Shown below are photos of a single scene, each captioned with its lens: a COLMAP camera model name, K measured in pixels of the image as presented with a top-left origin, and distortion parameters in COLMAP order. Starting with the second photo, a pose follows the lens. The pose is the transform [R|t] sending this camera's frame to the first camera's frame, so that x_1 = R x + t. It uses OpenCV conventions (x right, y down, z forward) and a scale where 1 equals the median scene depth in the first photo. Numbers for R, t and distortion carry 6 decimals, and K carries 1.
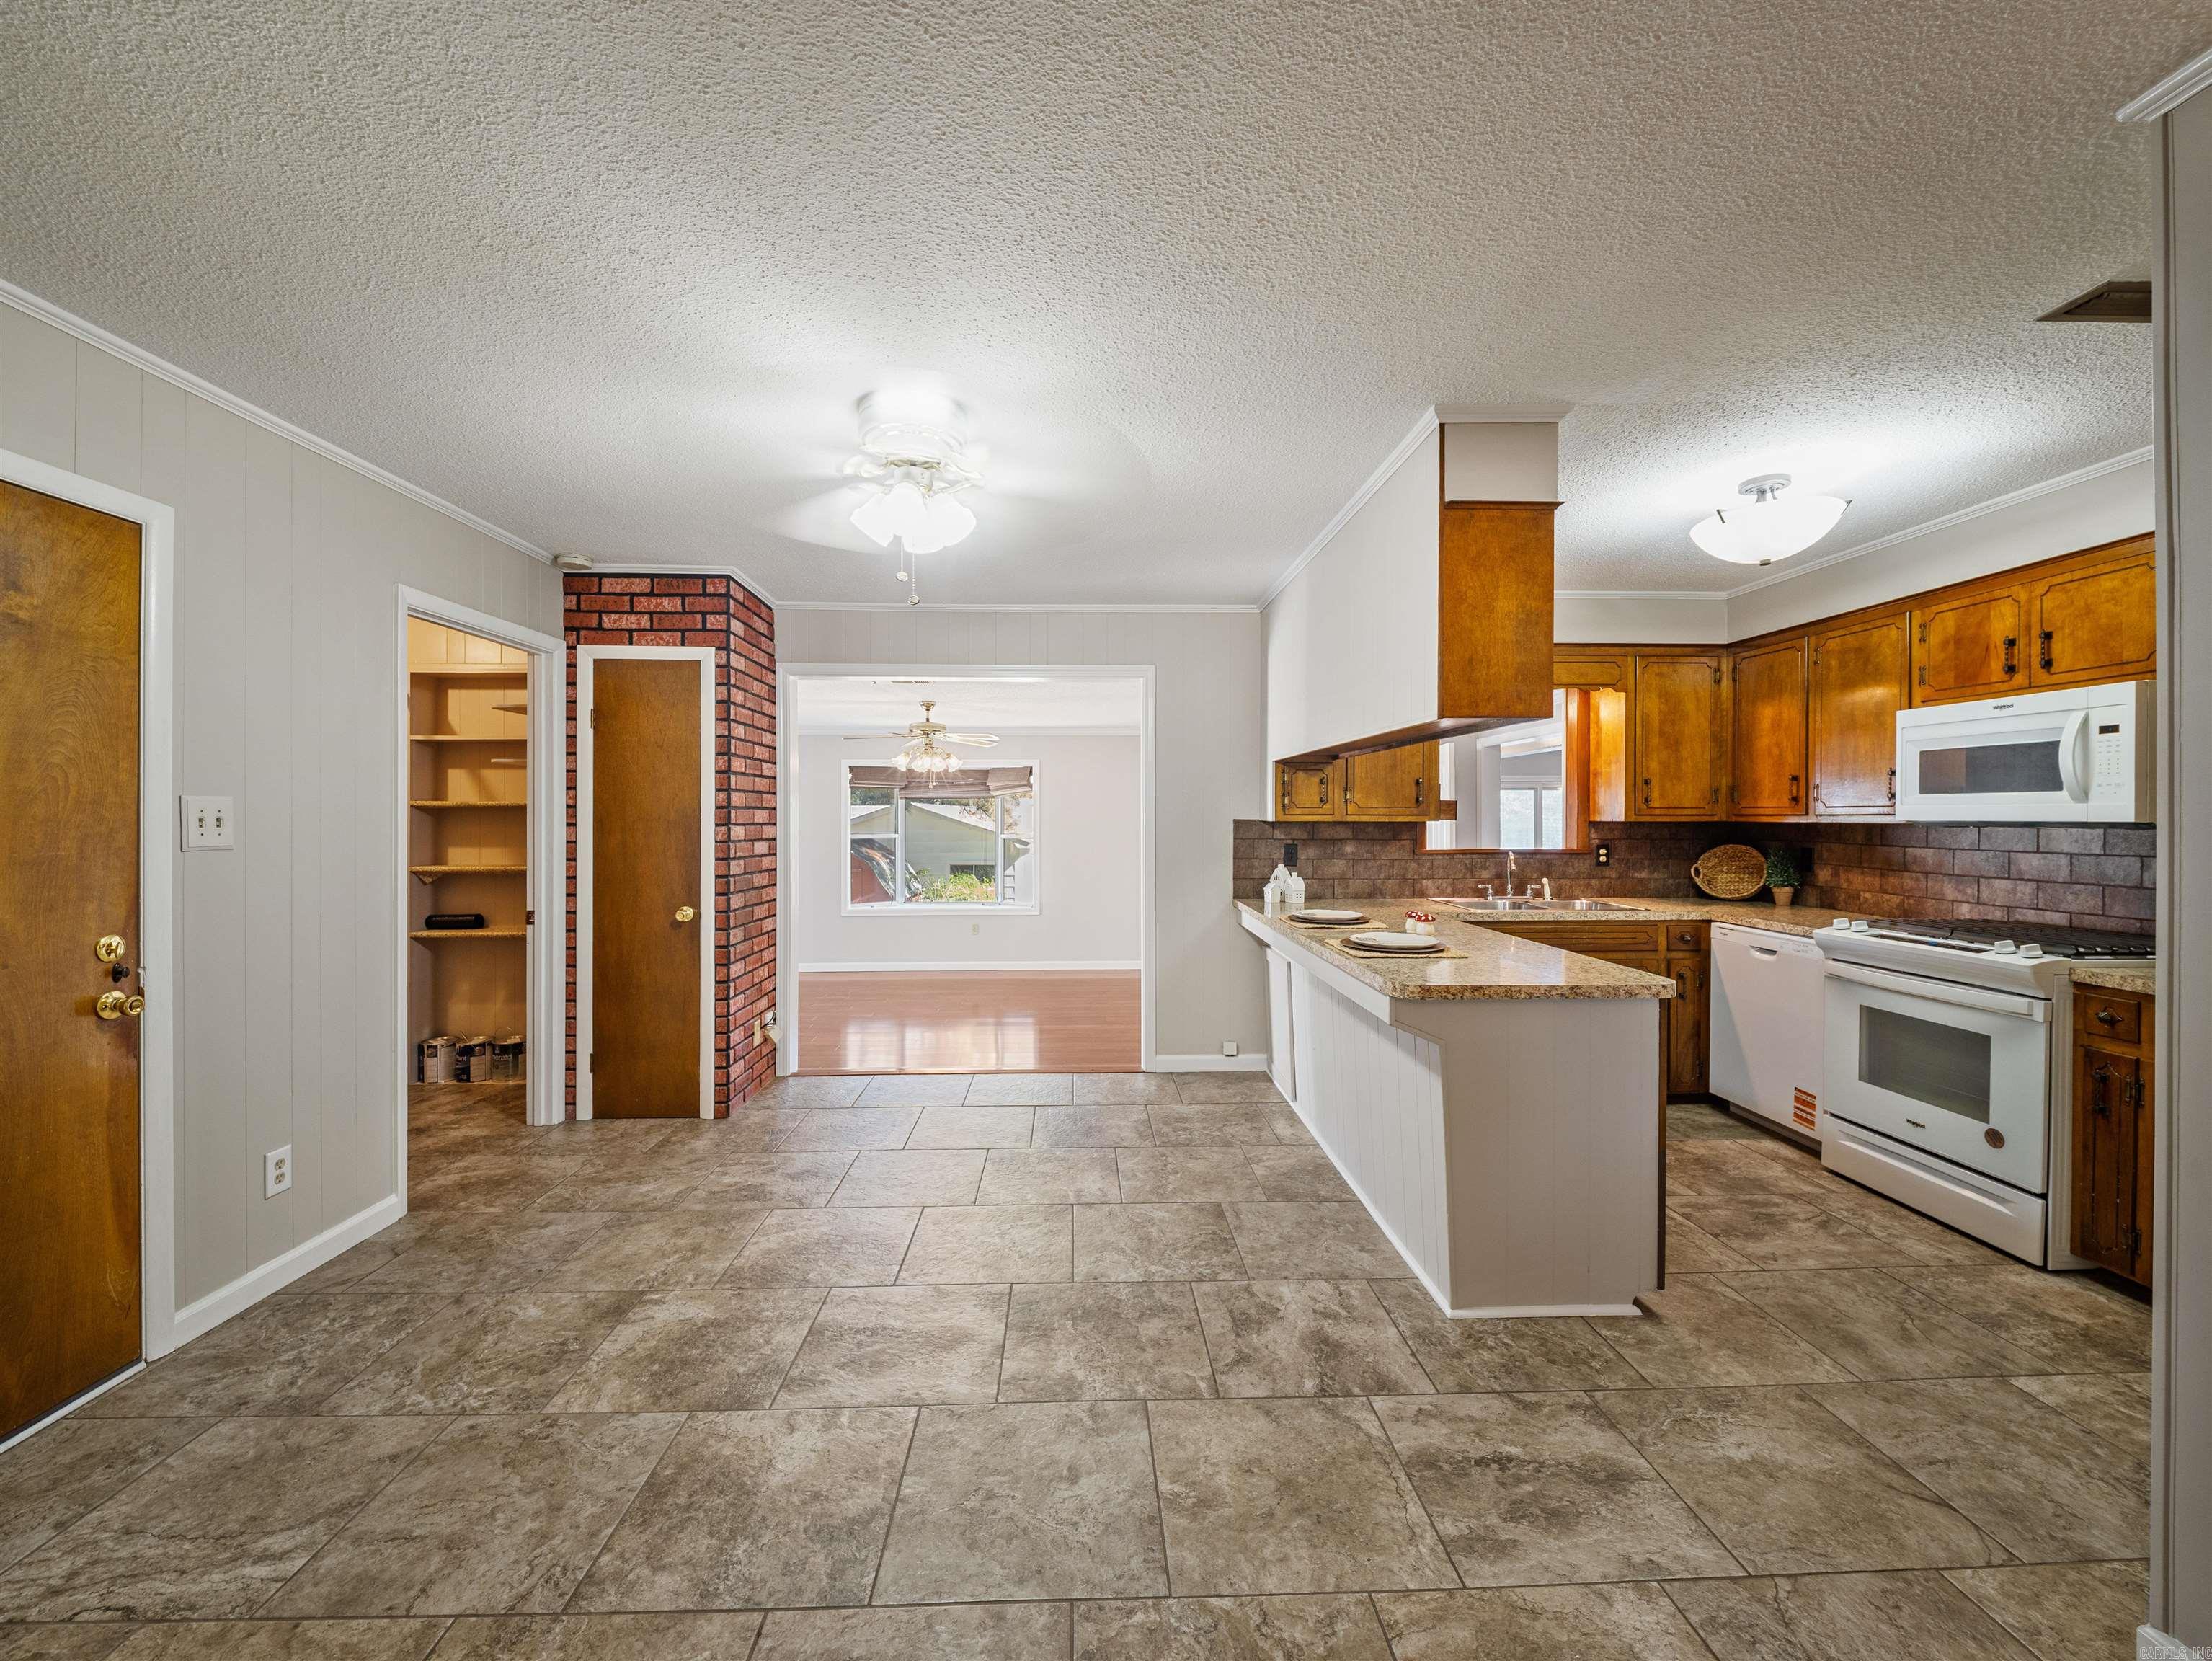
lens RADIAL K [[871.3, 0, 1106.6], [0, 871.3, 819.8], [0, 0, 1]] dist [0.014357, -0.010059]
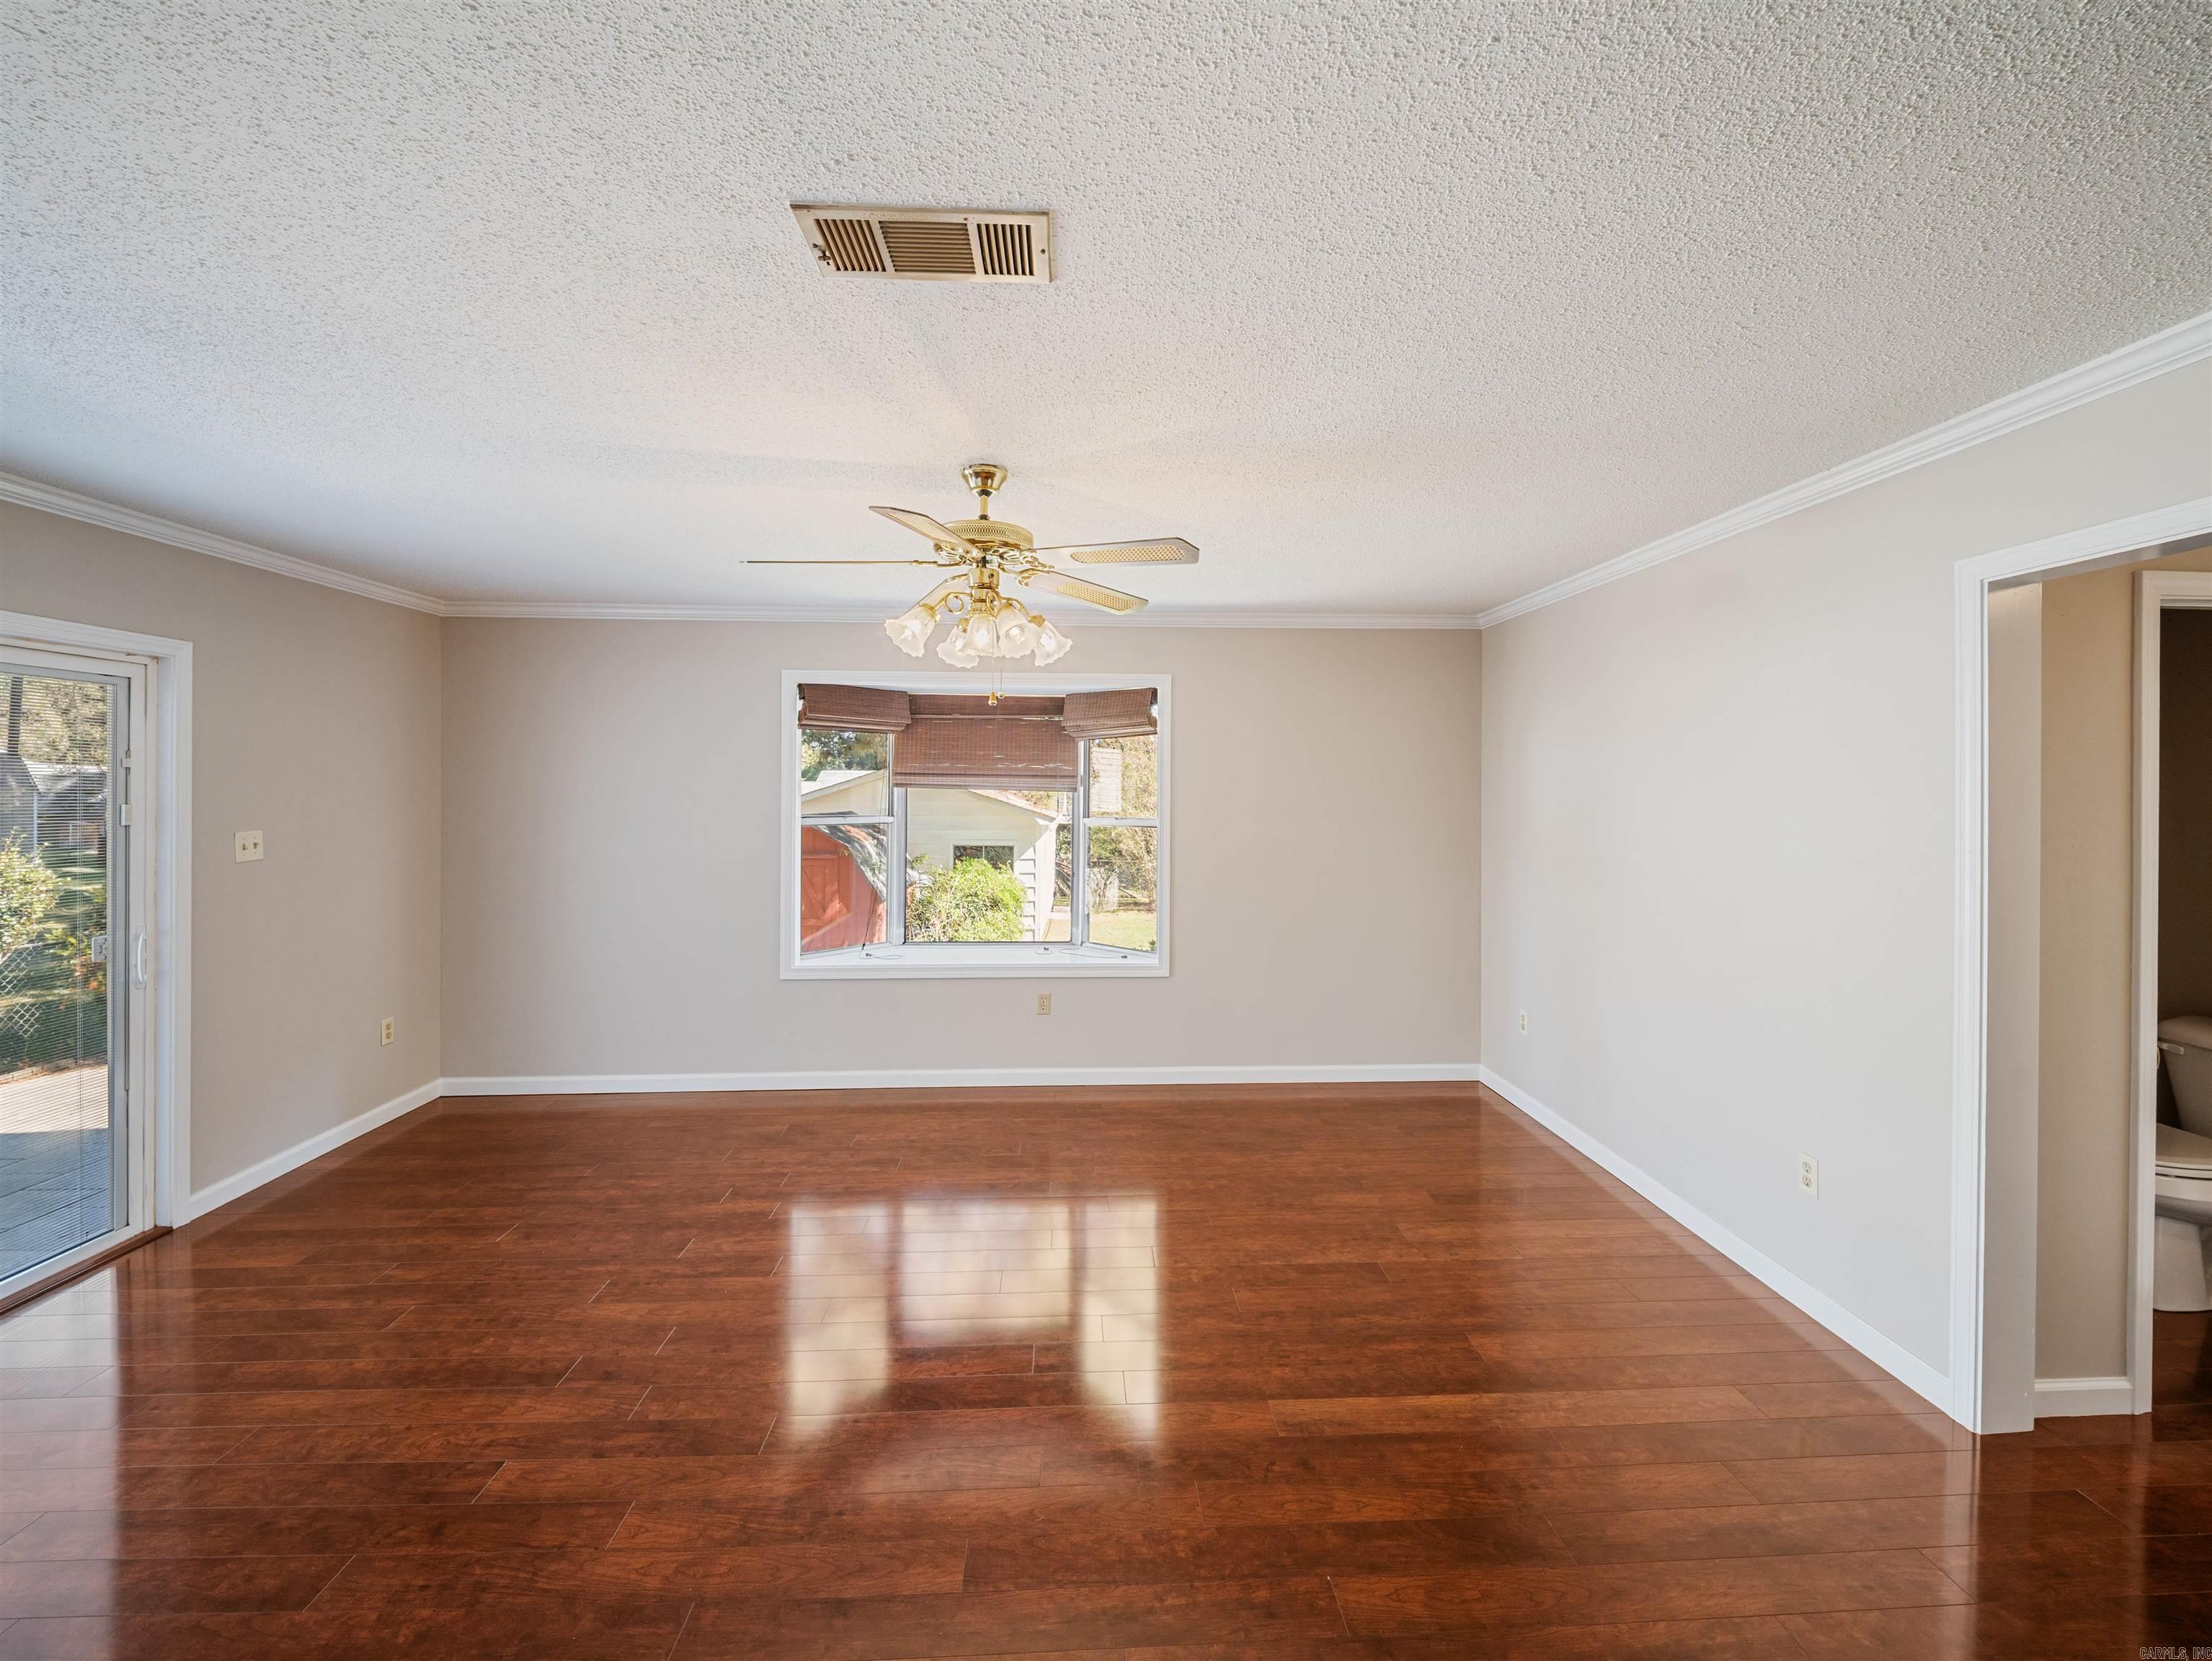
lens RADIAL K [[882.5, 0, 1097.8], [0, 882.5, 794.9], [0, 0, 1]] dist [0.017320, -0.010661]
pose [[0.999987, 0.003495, 0.003828, -0.283350], [-0.003533, 0.999944, 0.009959, -0.006788], [-0.003793, -0.009972, 0.999943, 1.124857]]
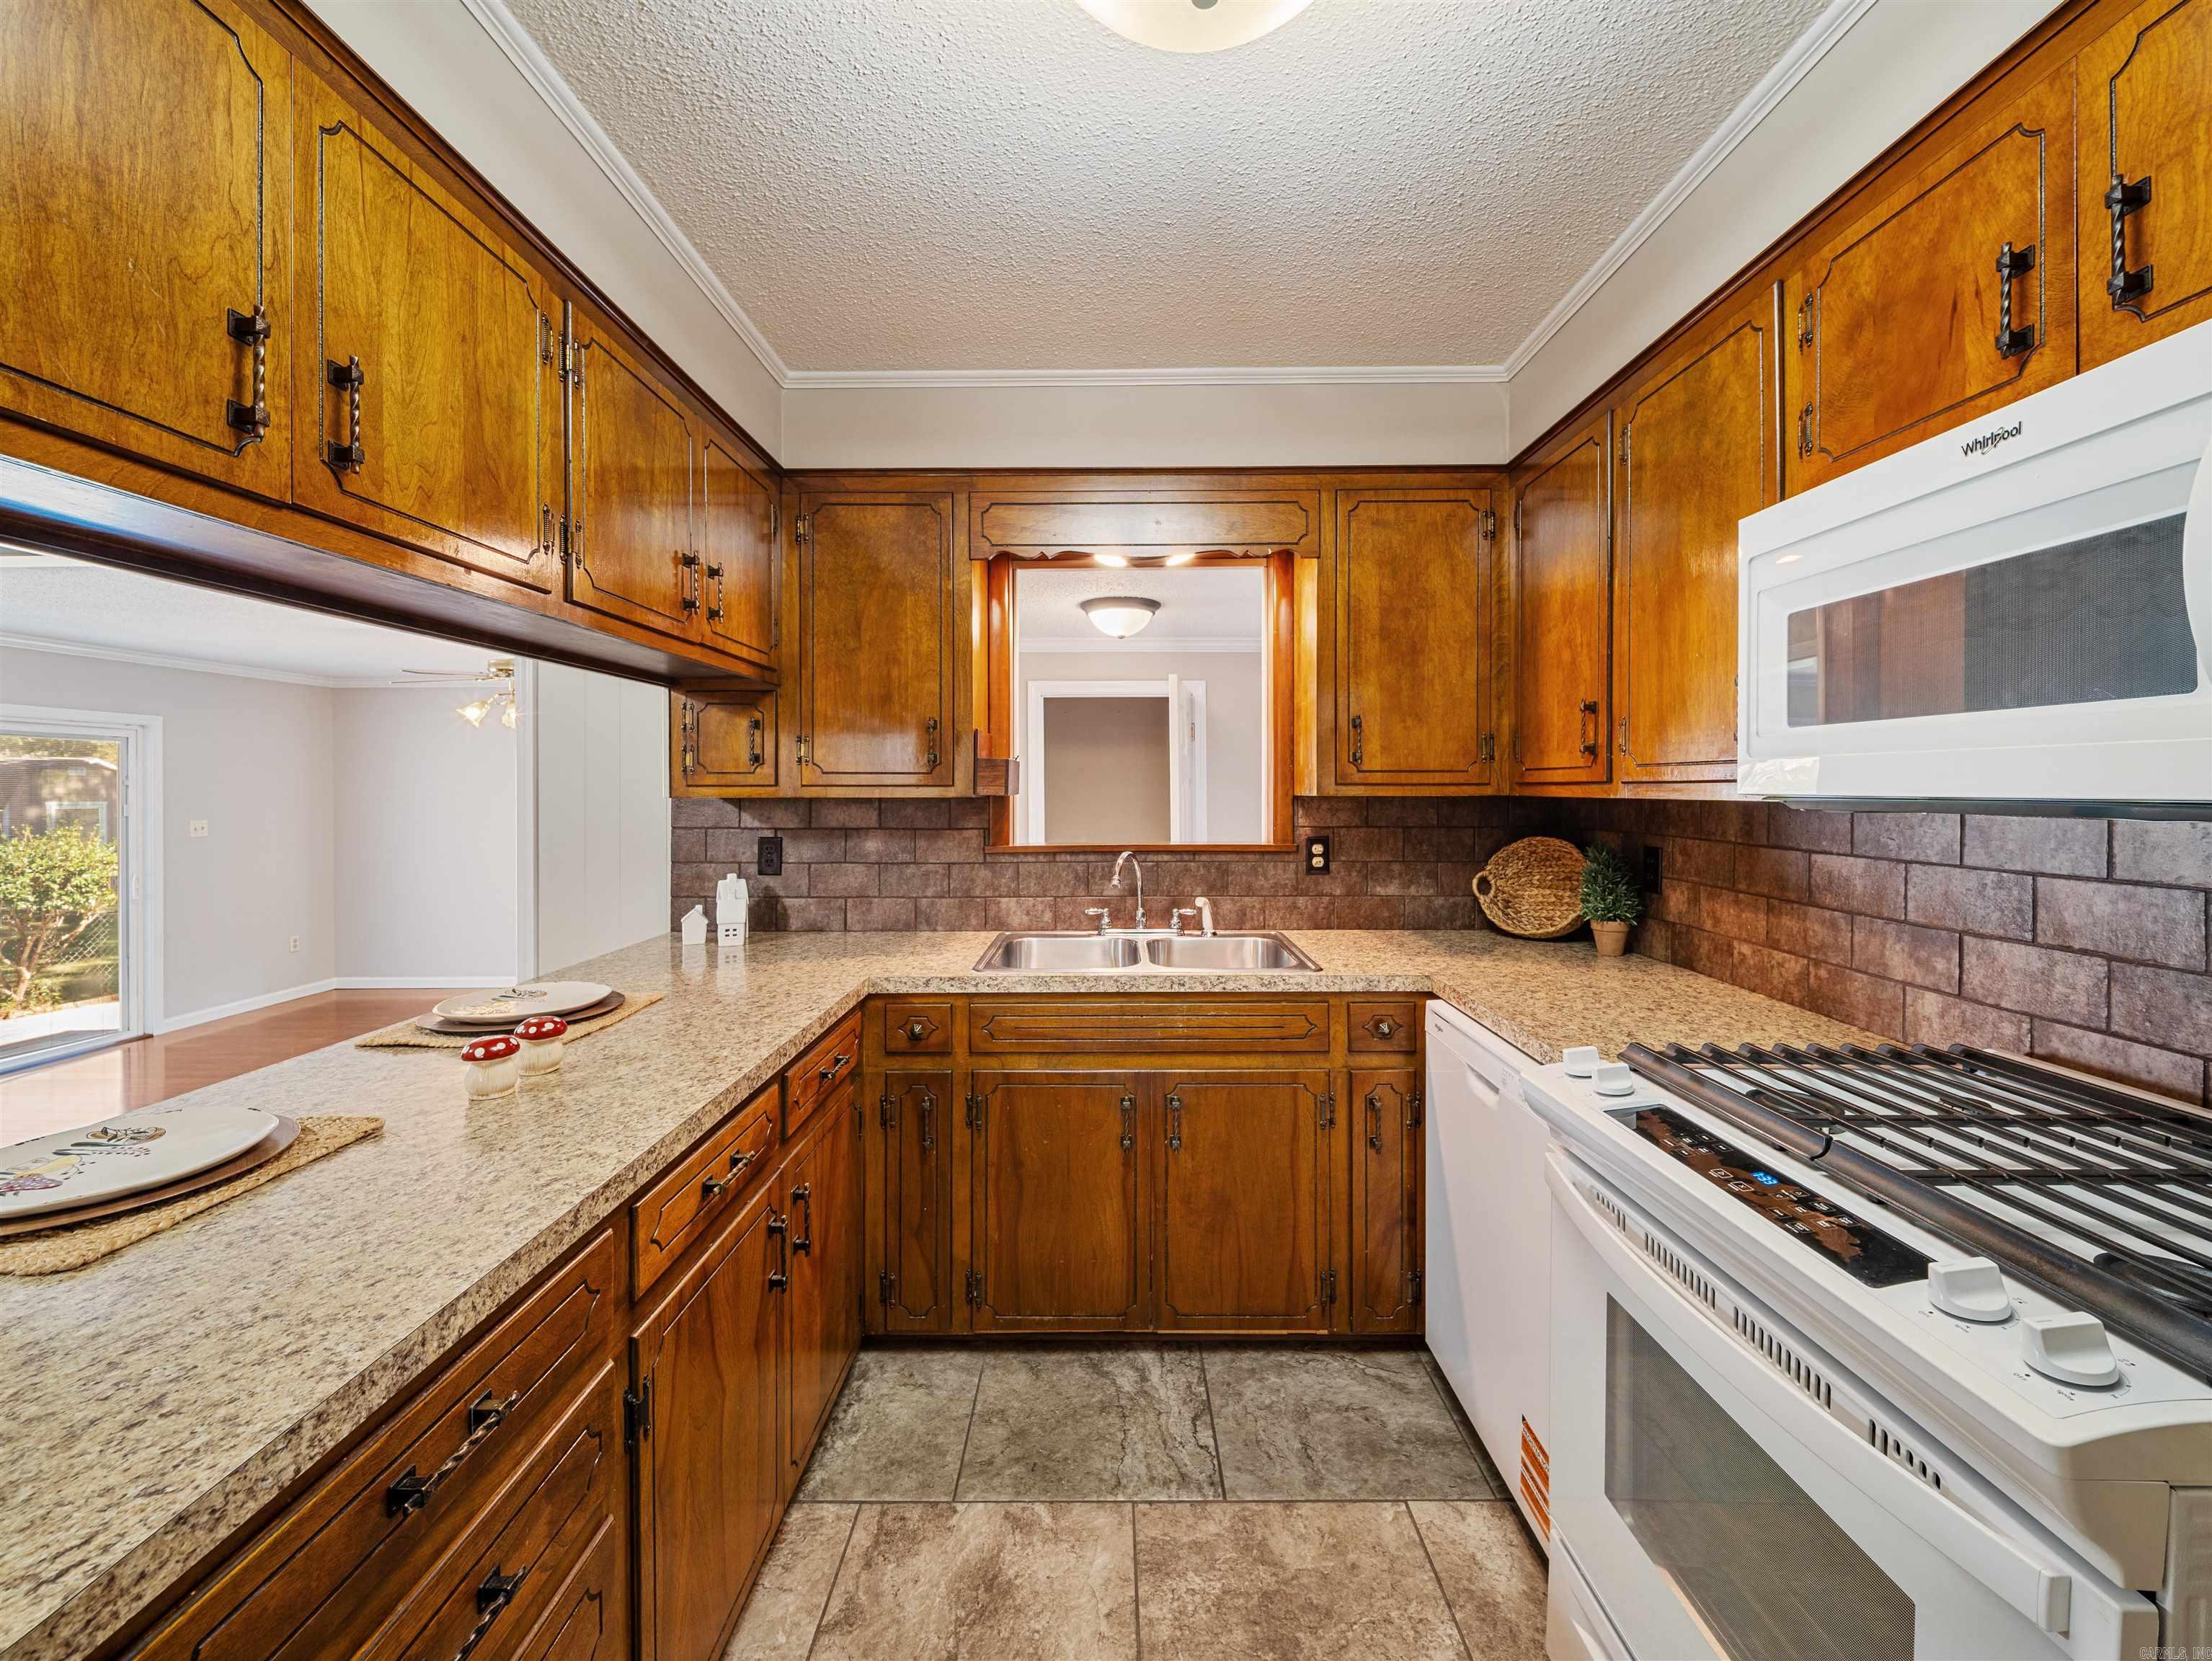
lens RADIAL K [[882.5, 0, 1097.8], [0, 882.5, 794.9], [0, 0, 1]] dist [0.017320, -0.010661]
pose [[0.998853, -0.003791, -0.047732, 0.552729], [0.003943, 0.999987, 0.003097, -0.001675], [0.047720, -0.003281, 0.998855, 0.510245]]
